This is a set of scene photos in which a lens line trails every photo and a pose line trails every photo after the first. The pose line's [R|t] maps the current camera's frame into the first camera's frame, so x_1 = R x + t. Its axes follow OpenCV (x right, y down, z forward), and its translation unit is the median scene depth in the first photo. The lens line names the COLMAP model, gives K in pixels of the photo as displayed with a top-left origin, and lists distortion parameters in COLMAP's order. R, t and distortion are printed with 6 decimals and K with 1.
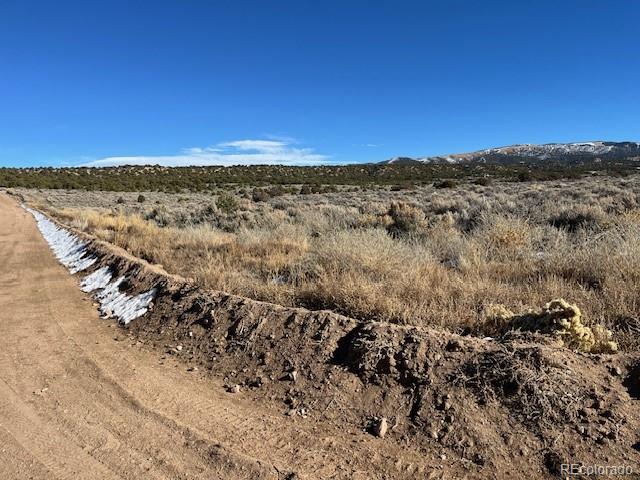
lens RADIAL K [[489.2, 0, 321.7], [0, 489.2, 238.5], [0, 0, 1]] dist [0.082443, -0.110645]
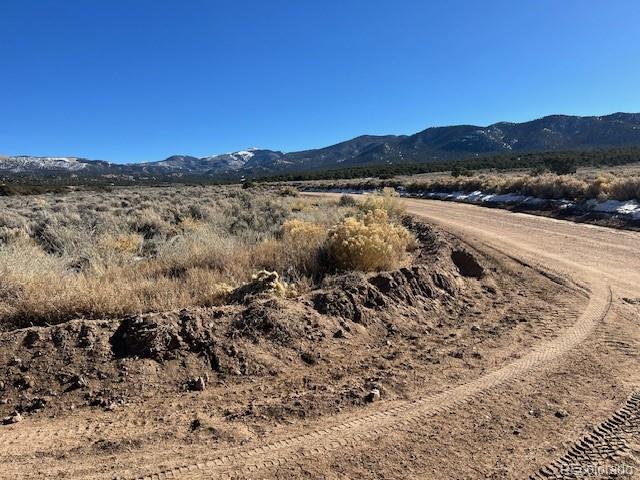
lens RADIAL K [[489.2, 0, 321.7], [0, 489.2, 238.5], [0, 0, 1]] dist [0.082443, -0.110645]
pose [[0.541505, -0.067724, 0.837965, -0.704920], [0.092237, 0.995519, 0.020852, 0.006763], [-0.835622, 0.066000, 0.545325, 0.003682]]
